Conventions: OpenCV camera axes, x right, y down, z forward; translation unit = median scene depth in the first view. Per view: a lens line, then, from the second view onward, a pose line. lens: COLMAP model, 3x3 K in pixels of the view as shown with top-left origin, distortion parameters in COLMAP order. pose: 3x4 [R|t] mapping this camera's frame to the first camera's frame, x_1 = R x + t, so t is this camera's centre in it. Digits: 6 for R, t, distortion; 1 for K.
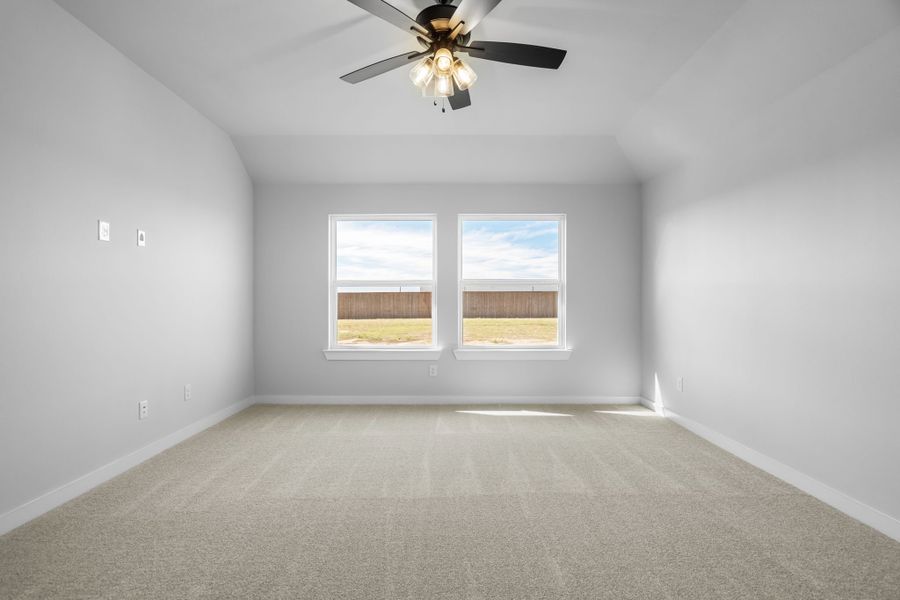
lens RADIAL K [[425.6, 0, 439.6], [0, 425.6, 301.2], [0, 0, 1]] dist [-0.000009, 0.000689]
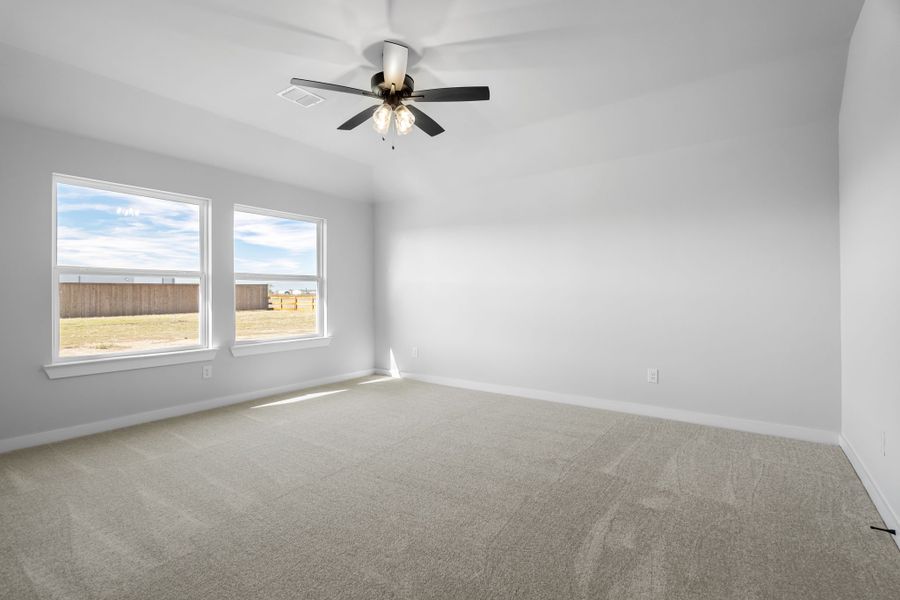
lens RADIAL K [[455.6, 0, 440.1], [0, 455.6, 303.0], [0, 0, 1]] dist [0.002651, 0.000484]
pose [[0.549140, -0.012755, 0.835633, -0.545610], [-0.000497, 0.999878, 0.015588, 0.002498], [-0.835730, -0.008975, 0.549067, 0.065318]]
